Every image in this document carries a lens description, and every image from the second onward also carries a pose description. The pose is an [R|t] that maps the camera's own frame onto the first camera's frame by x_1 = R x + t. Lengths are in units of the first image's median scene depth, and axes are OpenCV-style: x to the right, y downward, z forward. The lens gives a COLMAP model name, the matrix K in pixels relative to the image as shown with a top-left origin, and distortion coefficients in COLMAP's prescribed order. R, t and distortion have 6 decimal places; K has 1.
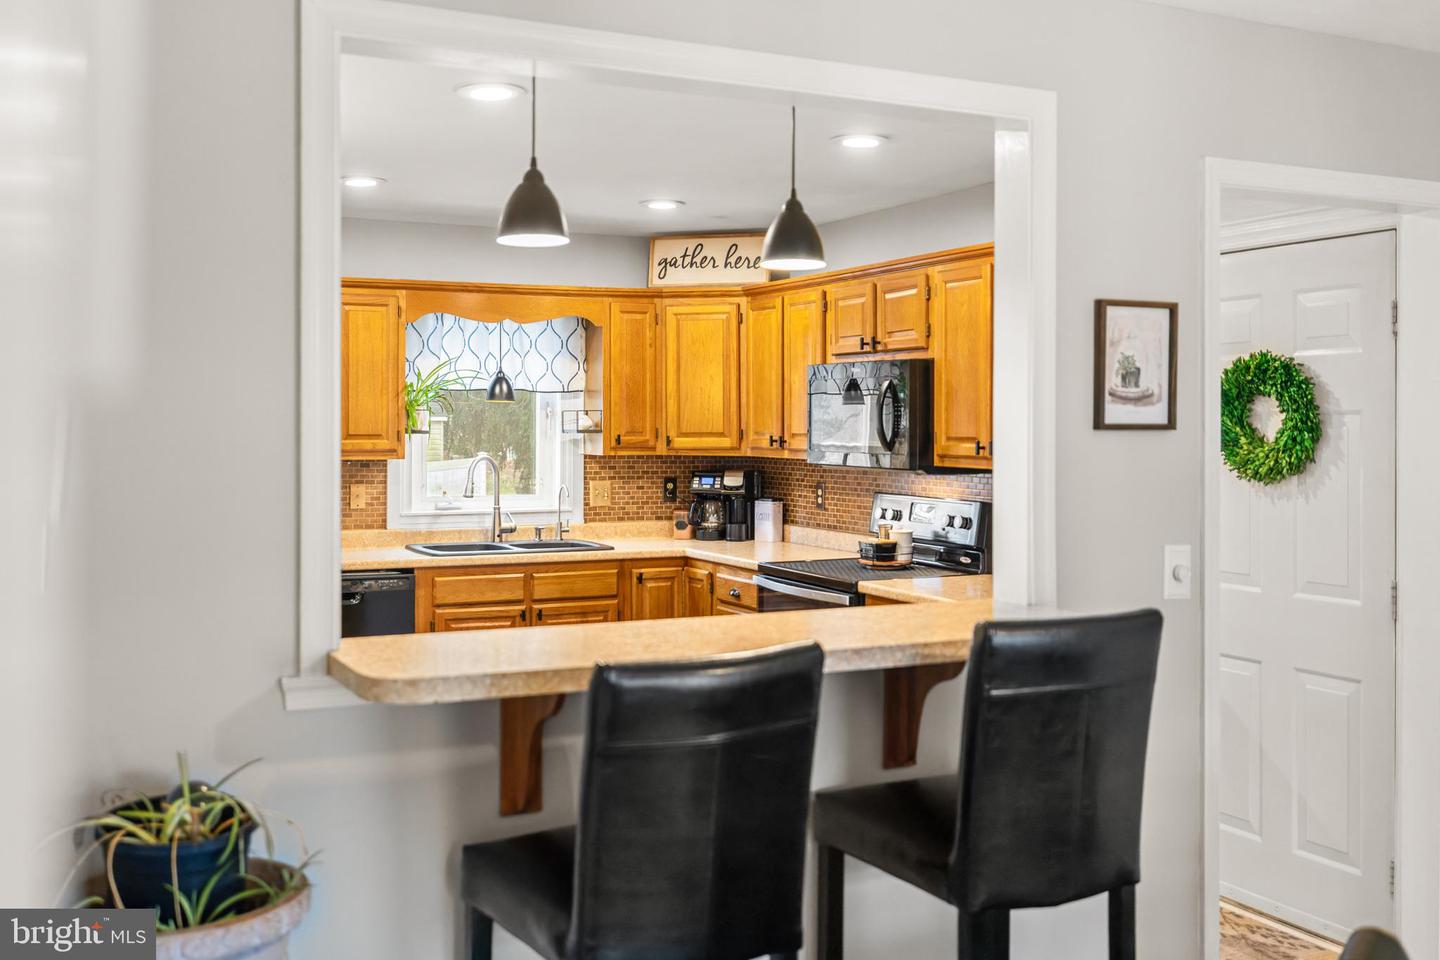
lens RADIAL K [[1424.0, 0, 719.6], [0, 1424.0, 430.3], [0, 0, 1]] dist [0.004029, 0.001368]
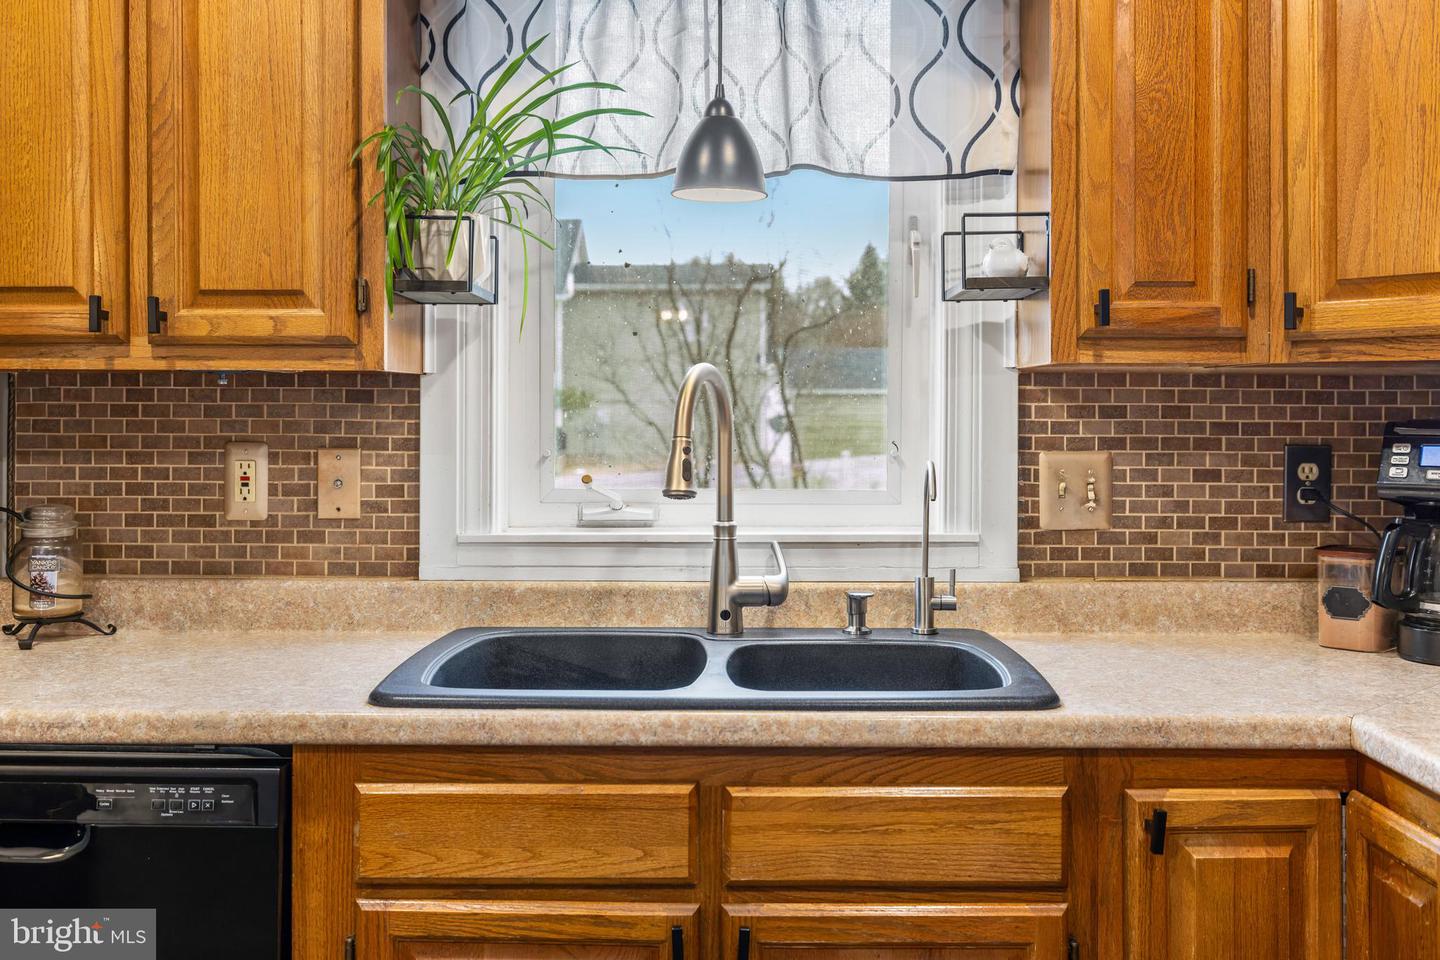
lens RADIAL K [[1409.6, 0, 725.5], [0, 1409.6, 418.2], [0, 0, 1]] dist [0.006334, 0.001166]
pose [[0.896068, 0.001579, -0.443913, -0.012364], [-0.000795, 0.999998, 0.001954, 0.028248], [0.443915, -0.001398, 0.896068, 0.700491]]
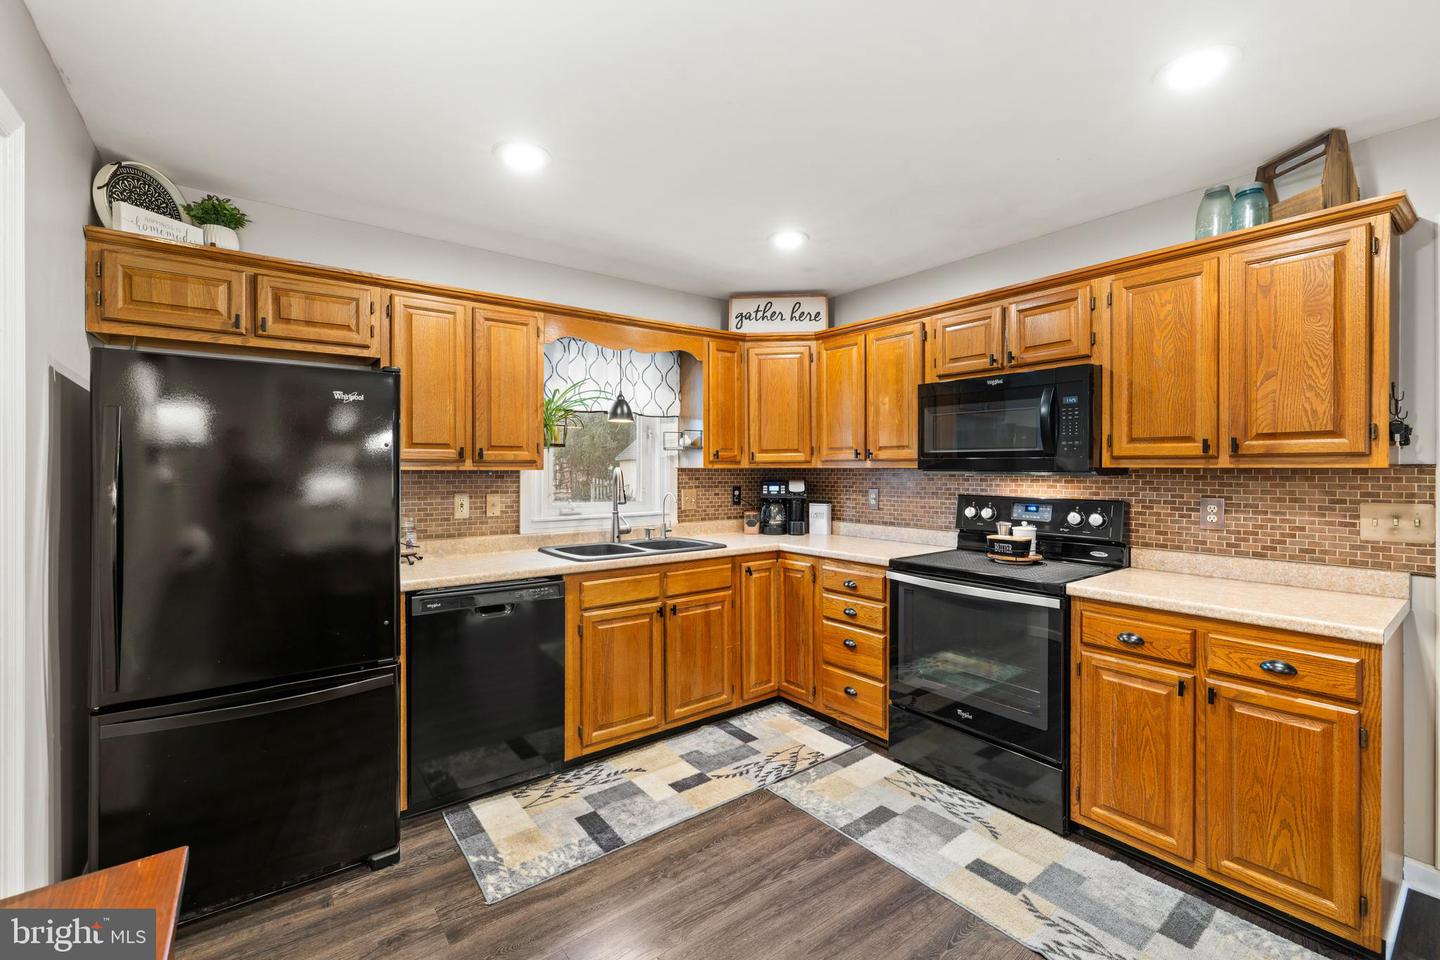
lens RADIAL K [[607.1, 0, 722.9], [0, 607.1, 470.9], [0, 0, 1]] dist [0.000831, 0.000136]
pose [[0.979509, -0.005464, 0.201326, -0.168046], [0.005720, 0.999983, -0.000691, 0.020611], [-0.201318, 0.001829, 0.979524, 0.487214]]
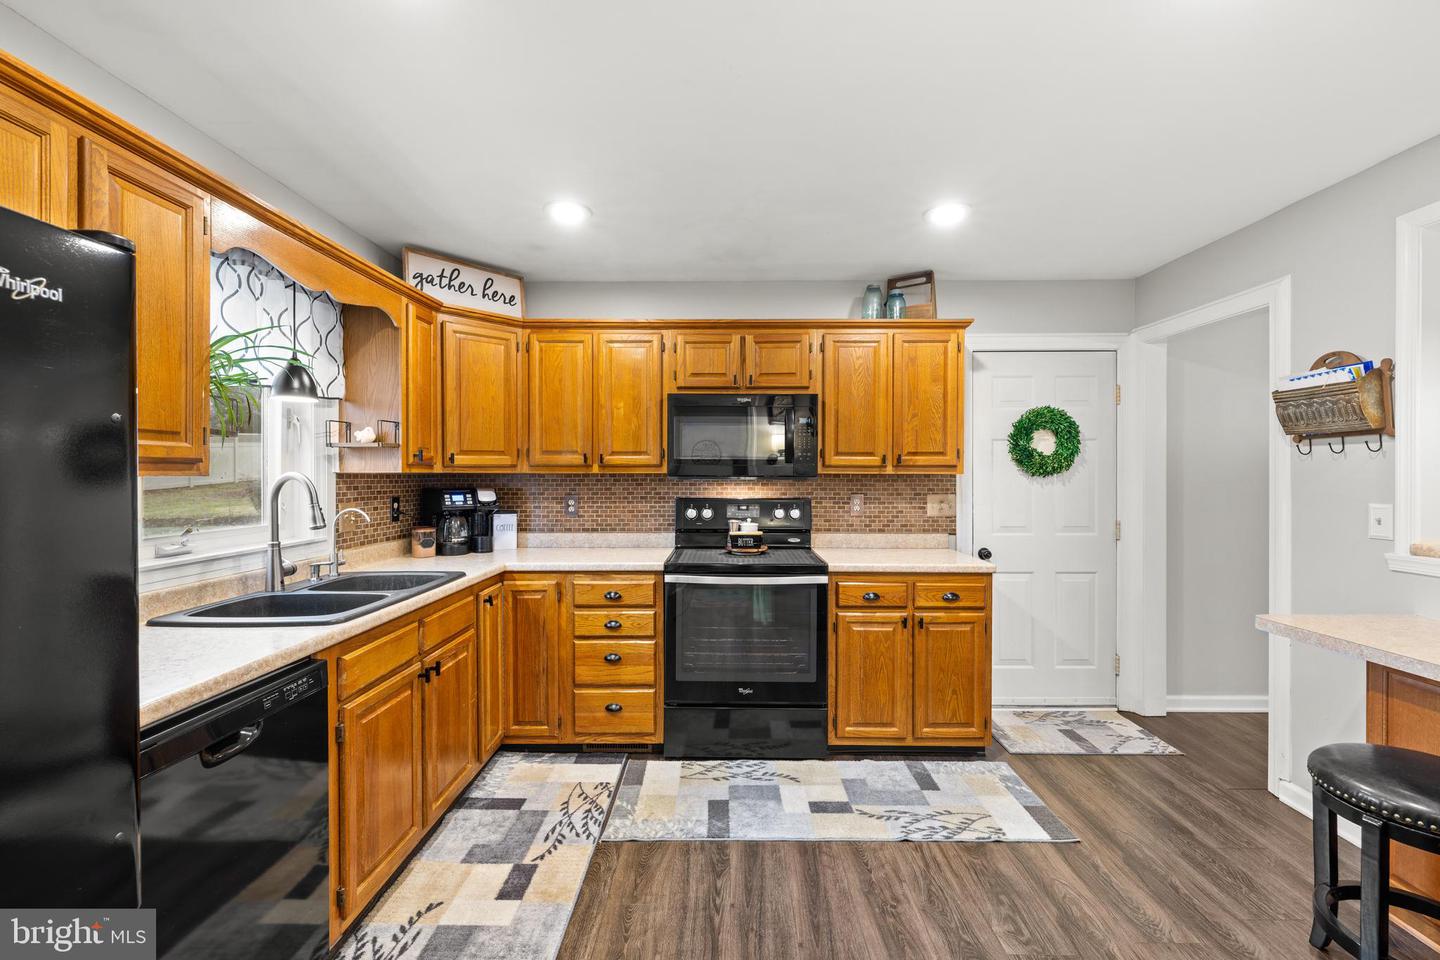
lens RADIAL K [[604.1, 0, 719.9], [0, 604.1, 476.7], [0, 0, 1]] dist [0.001807, 0.000018]
pose [[0.449571, -0.007973, 0.893209, -0.327633], [0.006089, 0.999964, 0.005861, 0.018938], [-0.893224, 0.002803, 0.449604, 0.645496]]
